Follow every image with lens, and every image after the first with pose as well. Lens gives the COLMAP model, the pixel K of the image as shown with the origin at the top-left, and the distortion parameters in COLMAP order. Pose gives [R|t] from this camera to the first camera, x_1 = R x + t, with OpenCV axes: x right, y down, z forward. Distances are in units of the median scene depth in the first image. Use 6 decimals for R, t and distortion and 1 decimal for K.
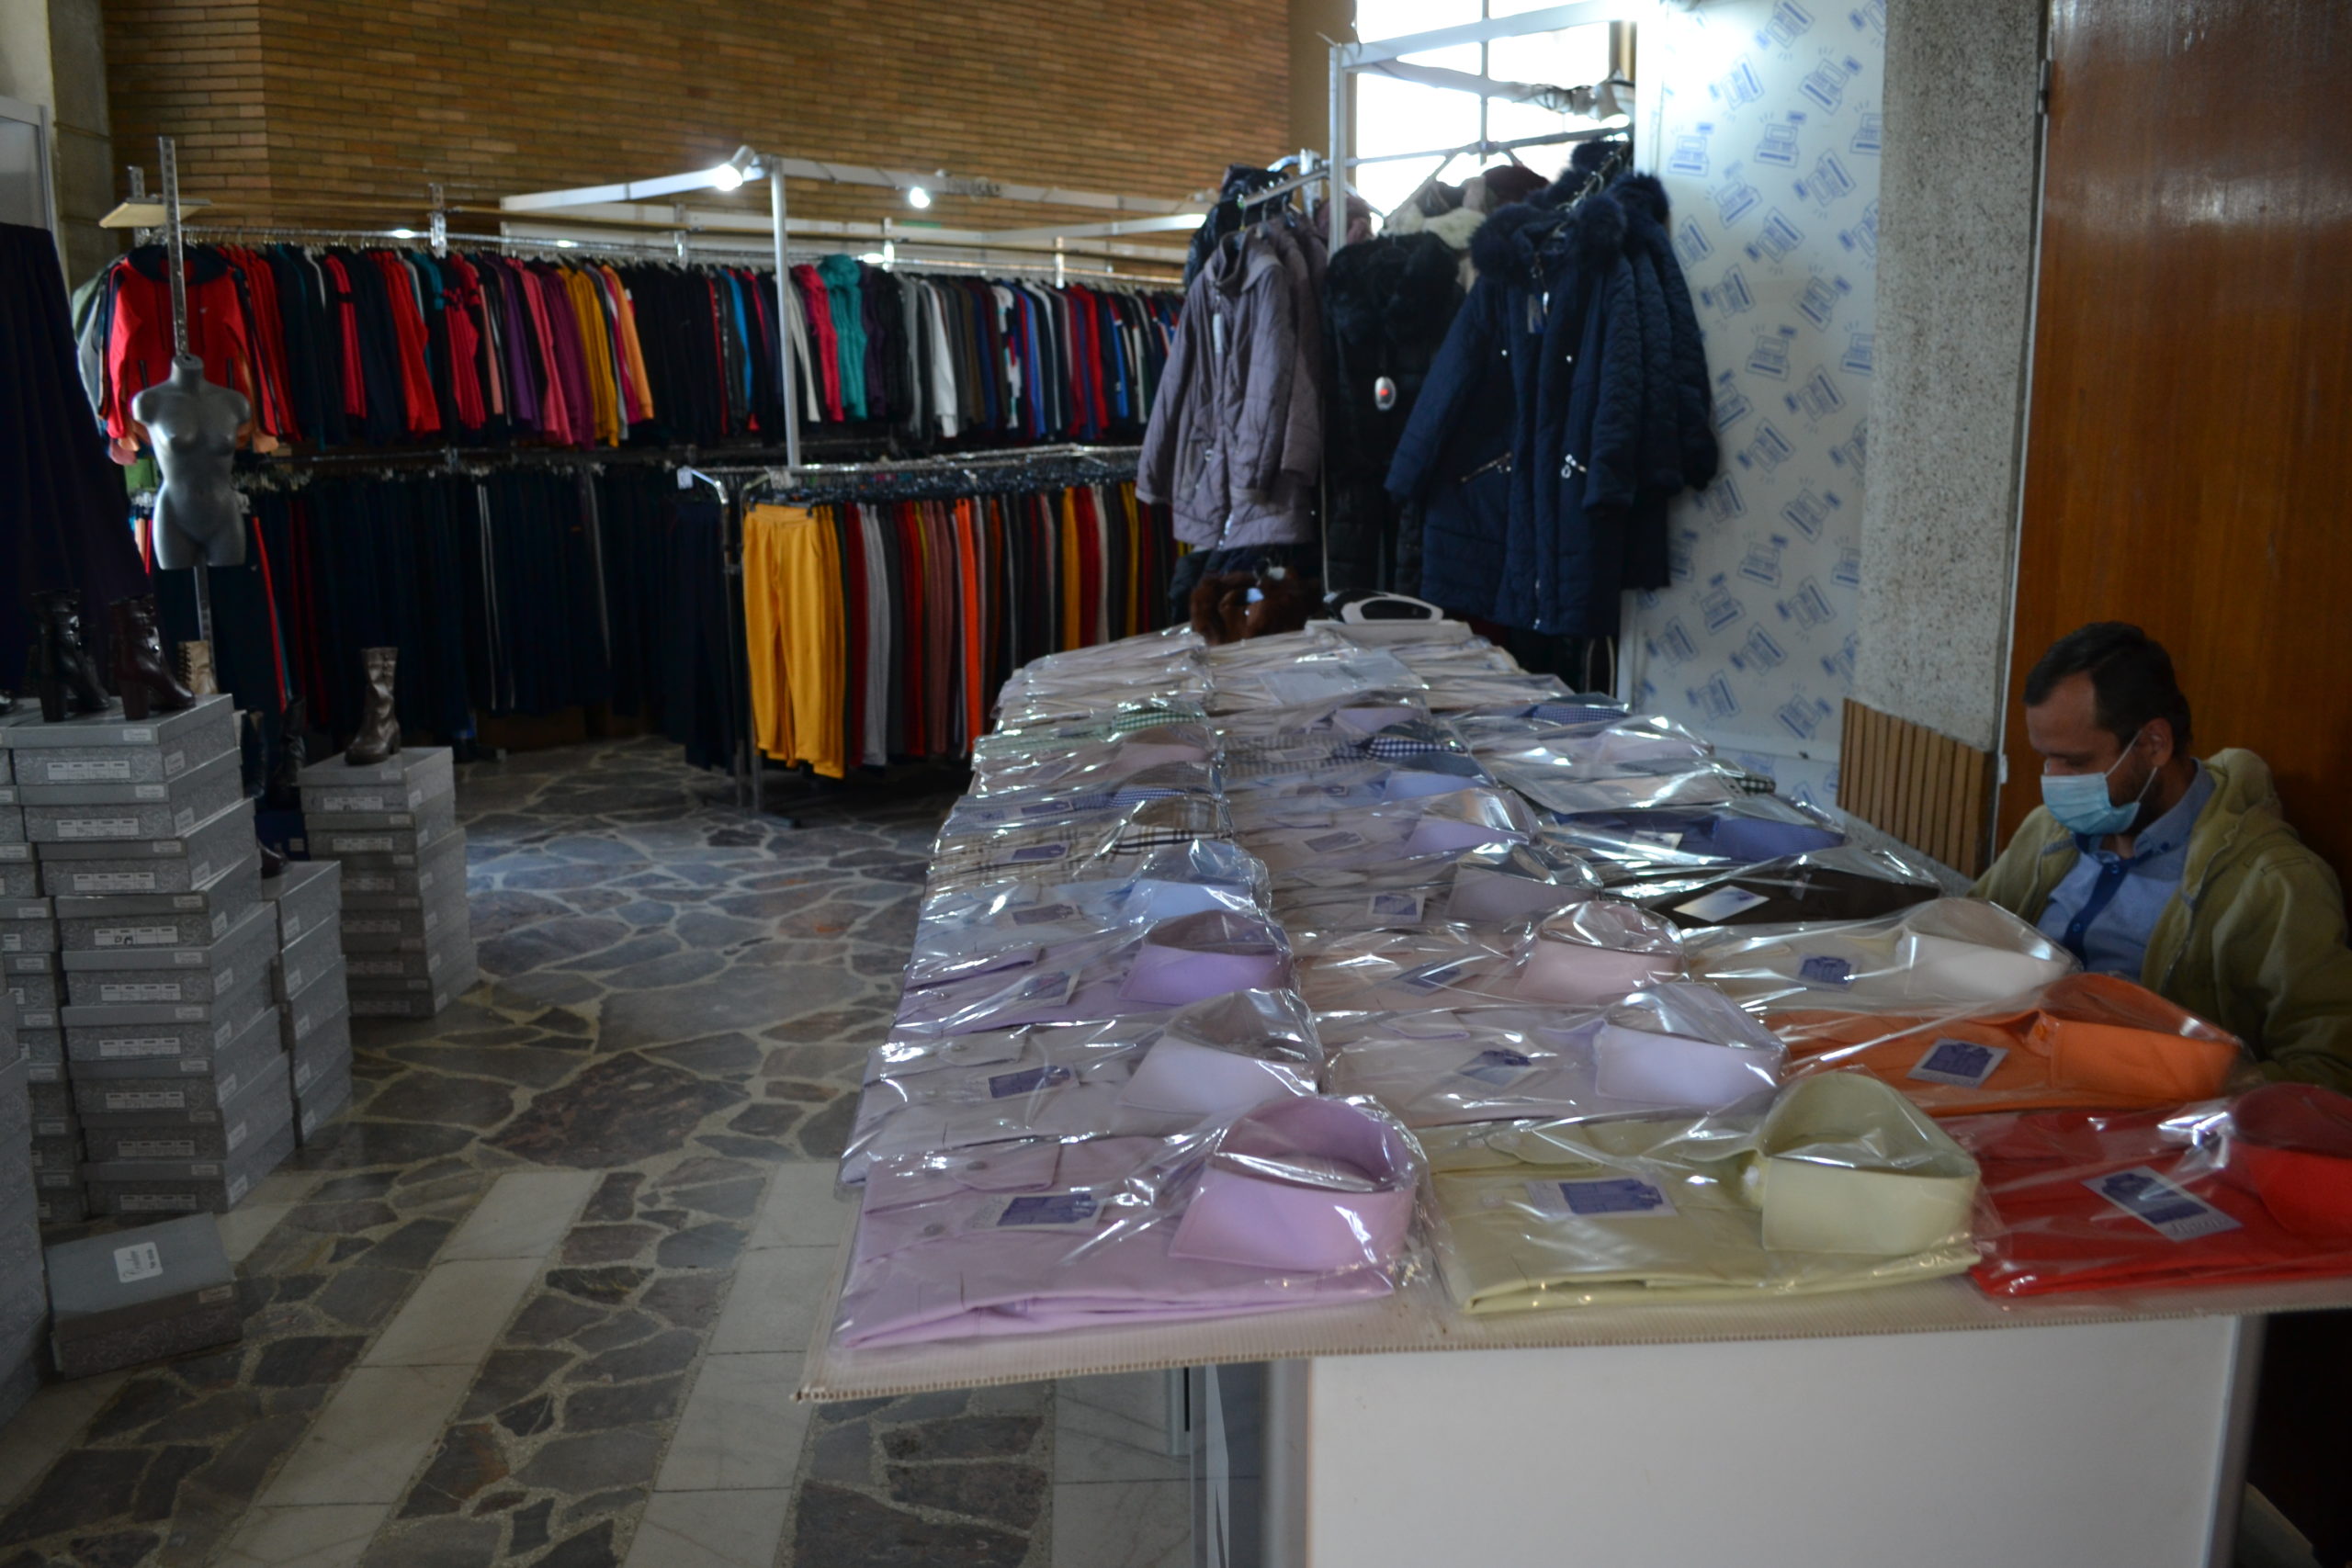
lens RADIAL K [[1894.4, 0, 1178.1], [0, 1894.4, 779.9], [0, 0, 1]] dist [-0.082471, 0.012018]
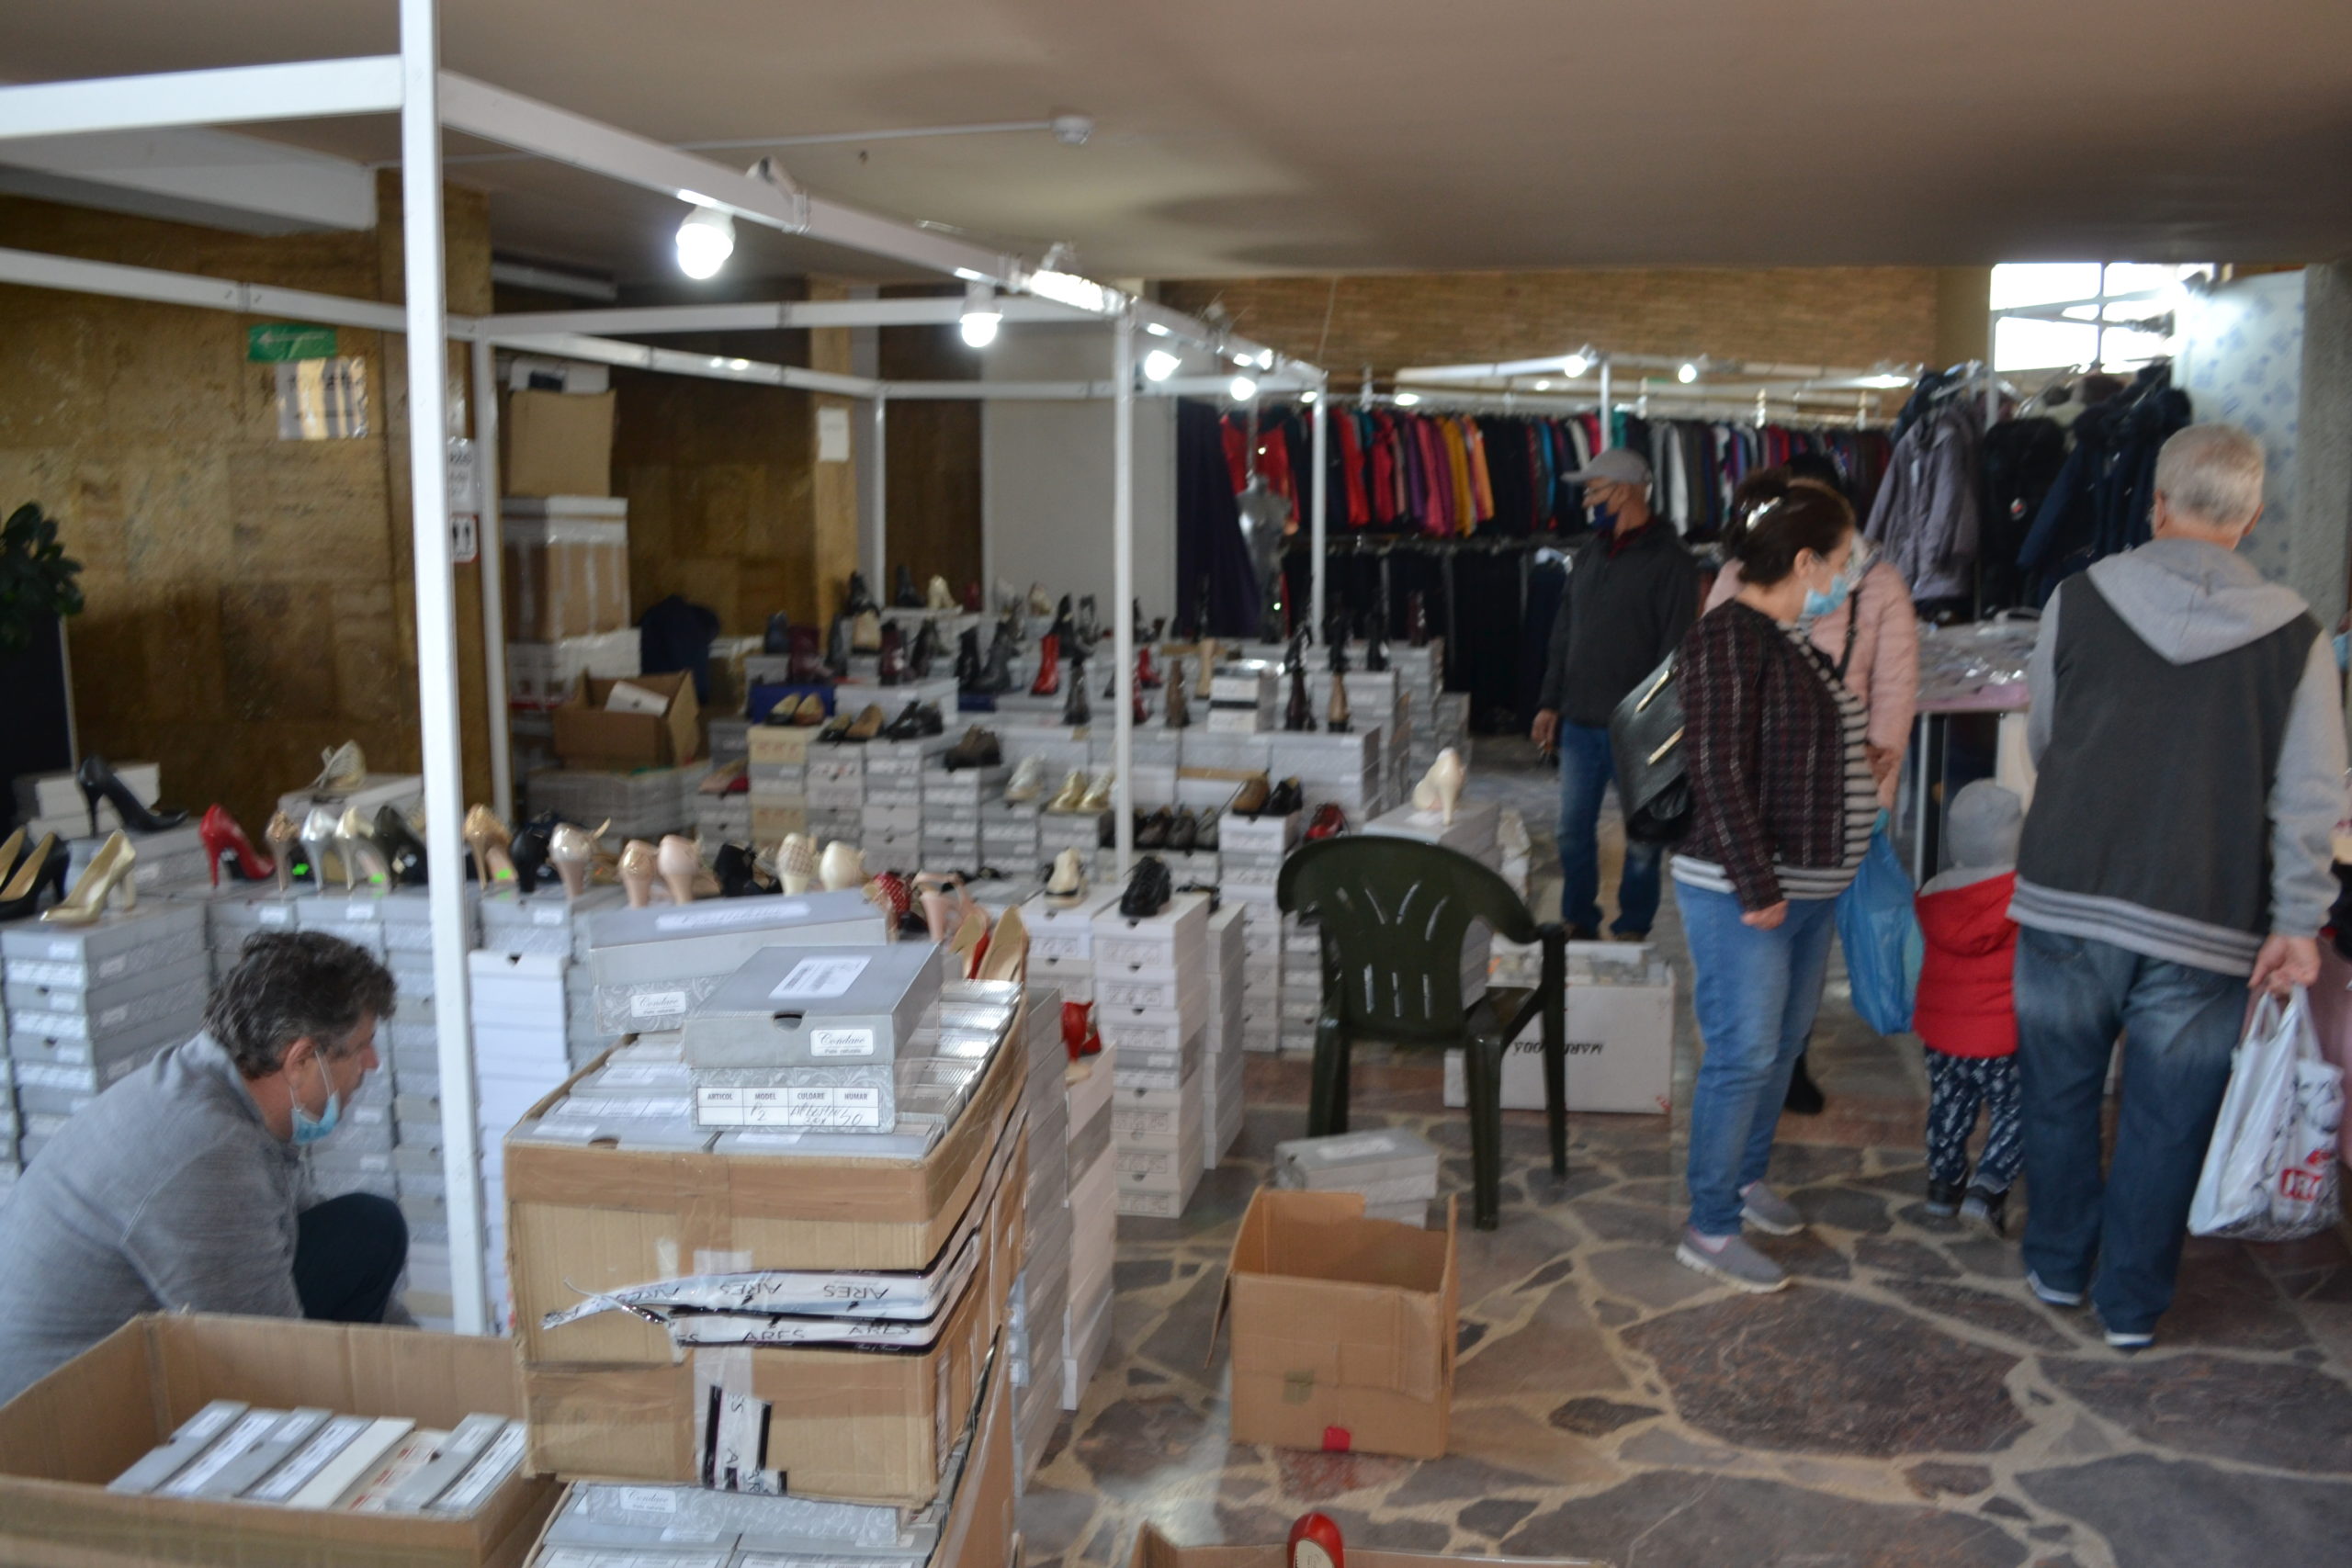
lens RADIAL K [[1894.4, 0, 1183.3], [0, 1894.4, 793.9], [0, 0, 1]] dist [-0.082471, 0.012018]
pose [[0.955183, 0.046581, -0.292328, -0.067286], [-0.060185, 0.997475, -0.037713, 0.100428], [0.289833, 0.053617, 0.955574, -0.506912]]
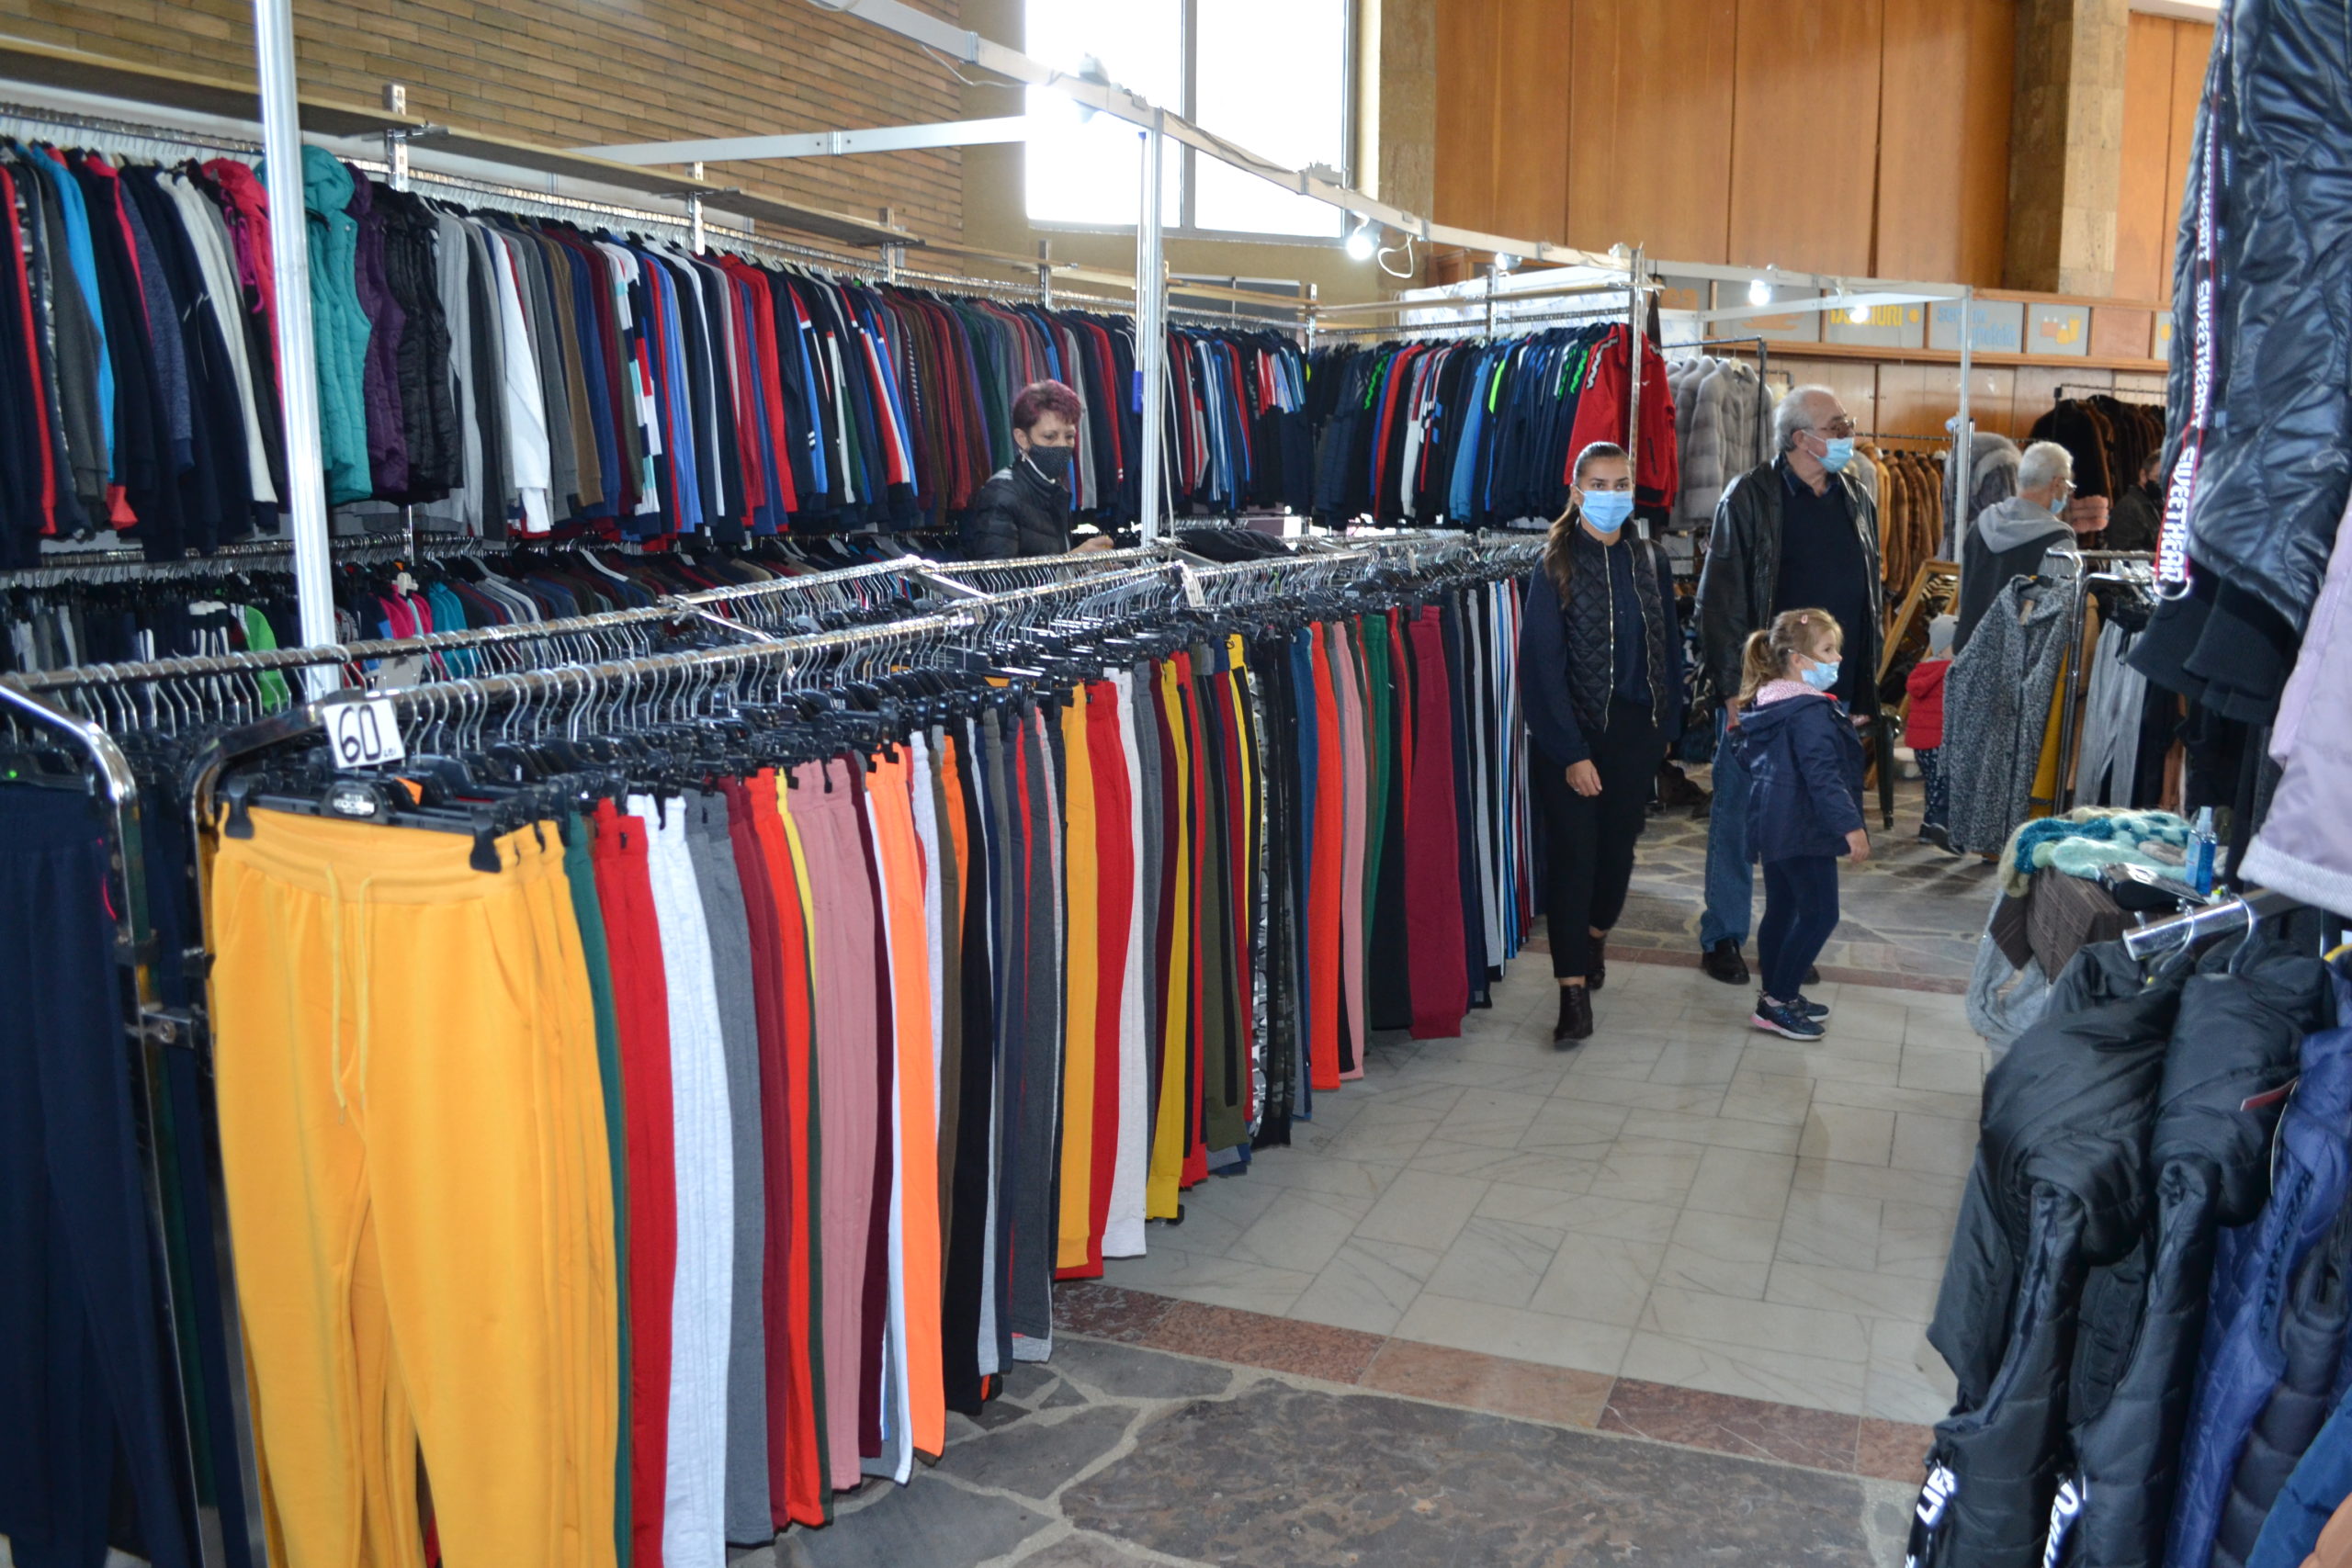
lens RADIAL K [[1894.4, 0, 1175.8], [0, 1894.4, 790.8], [0, 0, 1]] dist [-0.082471, 0.012018]
pose [[0.942145, -0.043905, 0.332318, -0.153454], [0.053707, 0.998349, -0.020365, -0.112324], [-0.330875, 0.037034, 0.942948, 0.569815]]
